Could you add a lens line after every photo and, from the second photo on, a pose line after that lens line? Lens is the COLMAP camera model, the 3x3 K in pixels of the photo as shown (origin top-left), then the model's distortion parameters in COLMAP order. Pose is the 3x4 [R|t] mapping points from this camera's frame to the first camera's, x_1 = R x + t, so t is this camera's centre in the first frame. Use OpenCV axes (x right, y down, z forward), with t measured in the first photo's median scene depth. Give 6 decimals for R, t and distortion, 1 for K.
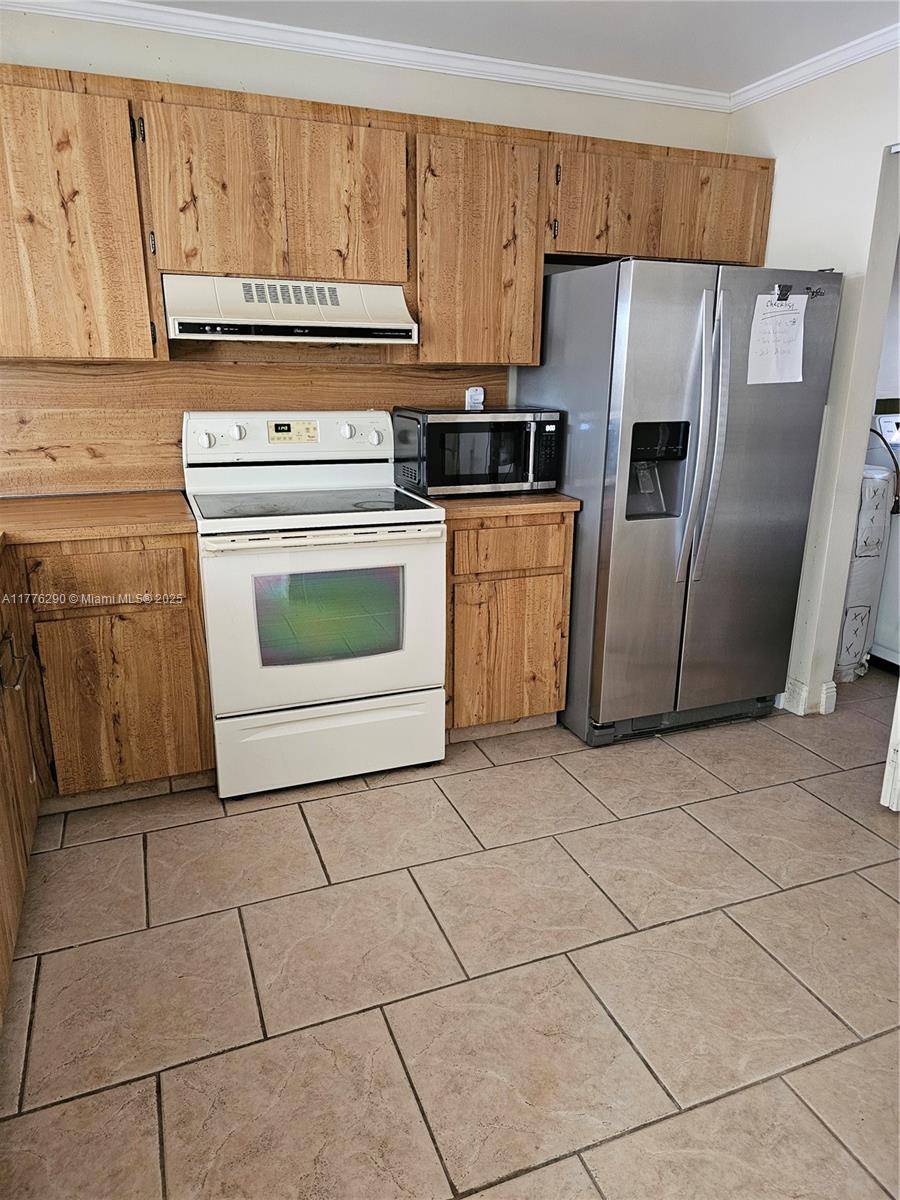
lens RADIAL K [[809.1, 0, 462.0], [0, 809.1, 603.4], [0, 0, 1]] dist [0.055161, -0.049116]
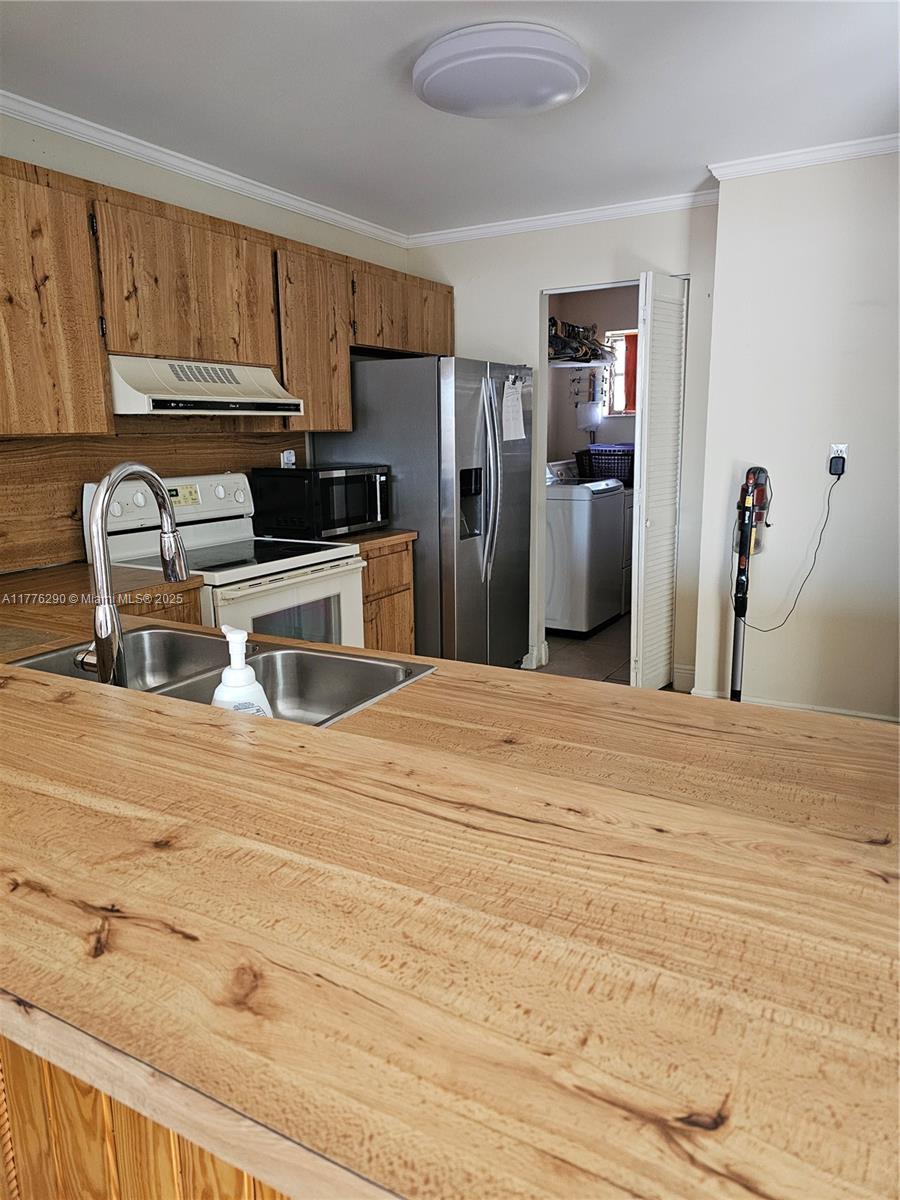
lens RADIAL K [[809.1, 0, 462.0], [0, 809.1, 603.4], [0, 0, 1]] dist [0.055161, -0.049116]
pose [[0.774948, -0.154402, 0.612874, -0.664243], [0.200294, 0.979715, -0.006441, 0.012009], [-0.599447, 0.127746, 0.790154, -0.068889]]
